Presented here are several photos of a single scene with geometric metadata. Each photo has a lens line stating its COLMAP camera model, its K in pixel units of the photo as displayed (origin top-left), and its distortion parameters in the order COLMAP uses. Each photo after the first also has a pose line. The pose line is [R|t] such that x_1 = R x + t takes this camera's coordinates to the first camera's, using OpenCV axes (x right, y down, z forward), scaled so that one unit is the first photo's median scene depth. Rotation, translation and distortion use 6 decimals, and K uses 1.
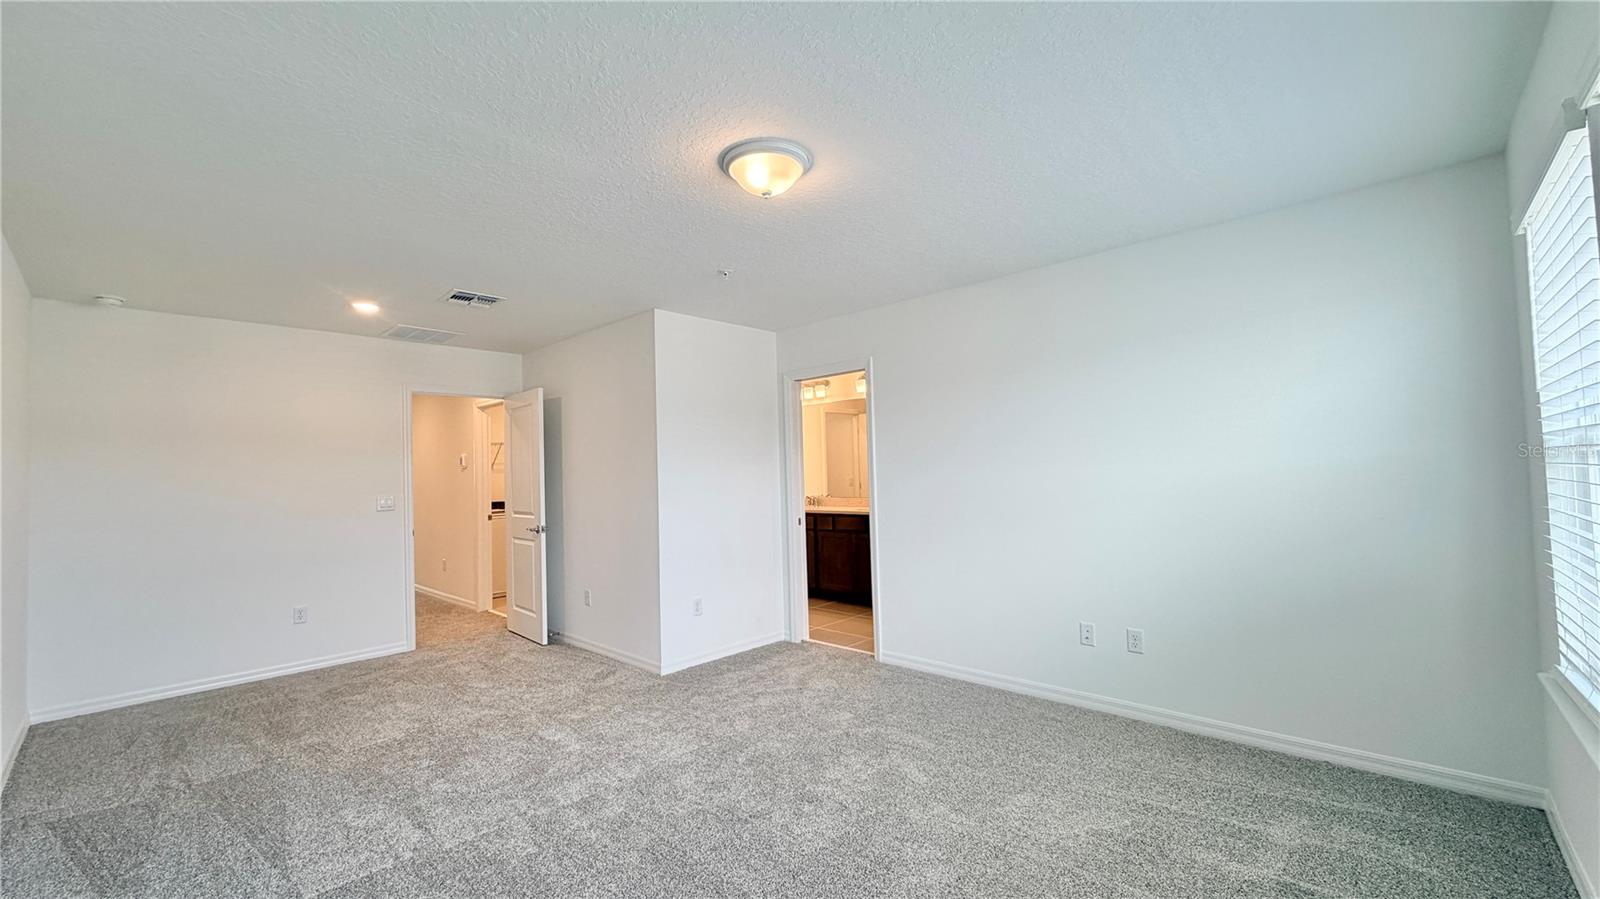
lens RADIAL K [[637.6, 0, 796.4], [0, 637.6, 447.2], [0, 0, 1]] dist [-0.000222, -0.000291]
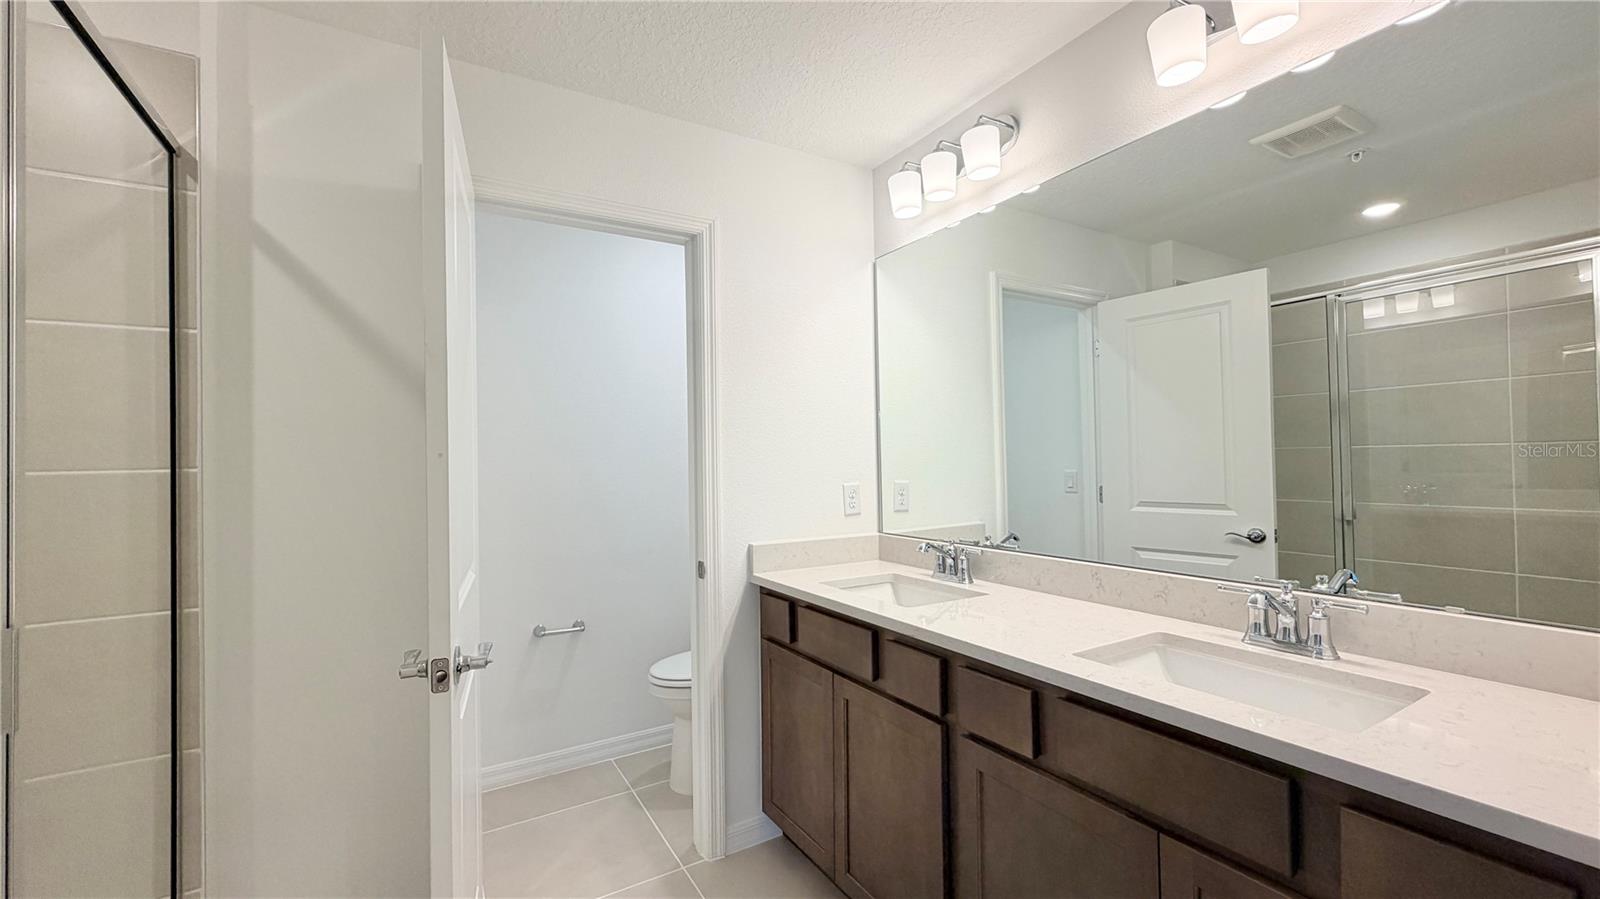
lens RADIAL K [[637.6, 0, 797.8], [0, 637.6, 453.6], [0, 0, 1]] dist [-0.000222, -0.000291]
pose [[0.963167, -0.000731, -0.268902, 0.033138], [0.008937, 0.999531, 0.029294, 0.026306], [0.268755, -0.030618, 0.962722, 0.667113]]
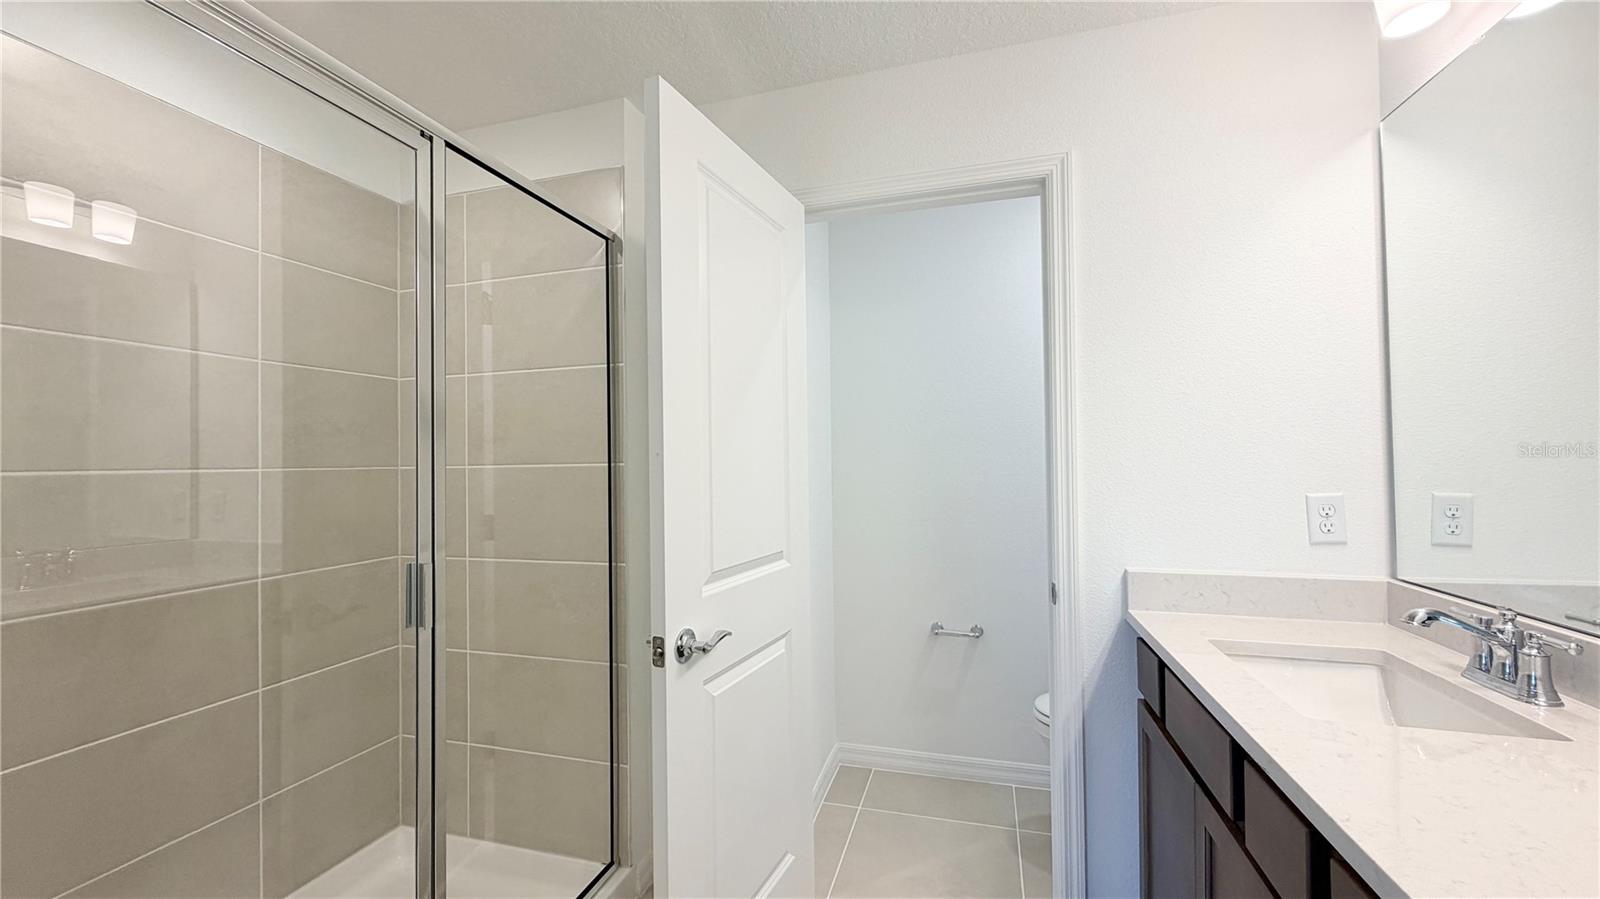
lens RADIAL K [[637.6, 0, 806.3], [0, 637.6, 452.5], [0, 0, 1]] dist [-0.000222, -0.000291]
pose [[0.454876, 0.000464, -0.890555, 0.076359], [0.037756, 0.999091, 0.019805, 0.027741], [0.889754, -0.042633, 0.454444, 0.743456]]
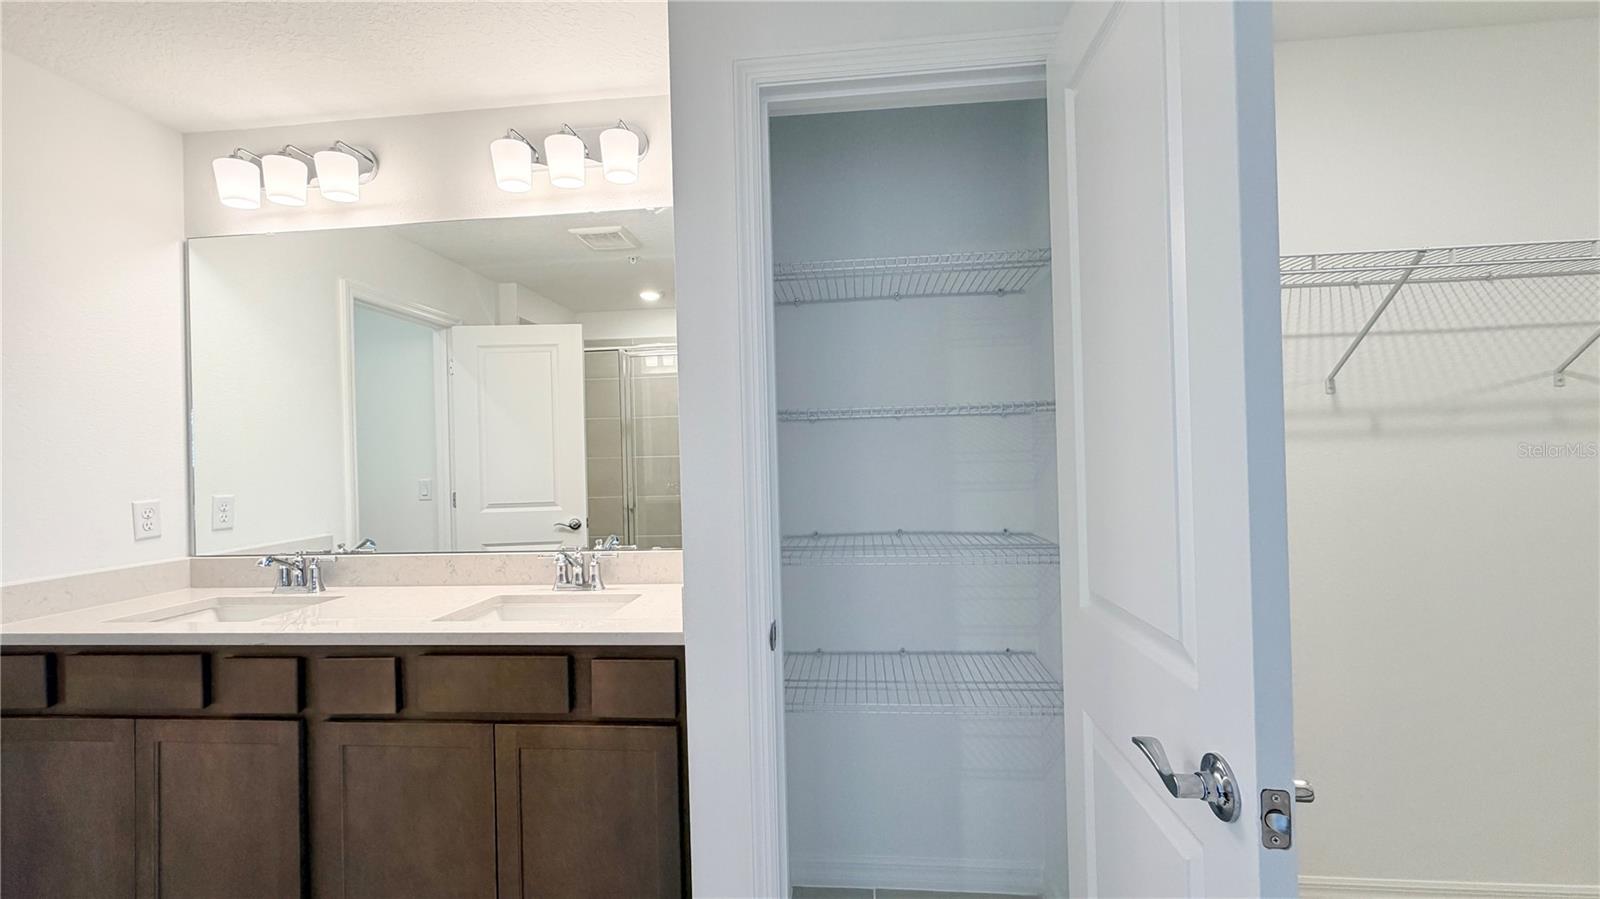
lens RADIAL K [[637.6, 0, 797.6], [0, 637.6, 448.4], [0, 0, 1]] dist [-0.000222, -0.000291]
pose [[0.787006, 0.005492, 0.616921, 0.022964], [-0.011082, 0.999925, 0.005237, 0.024734], [-0.616846, -0.010958, 0.787008, 0.607224]]
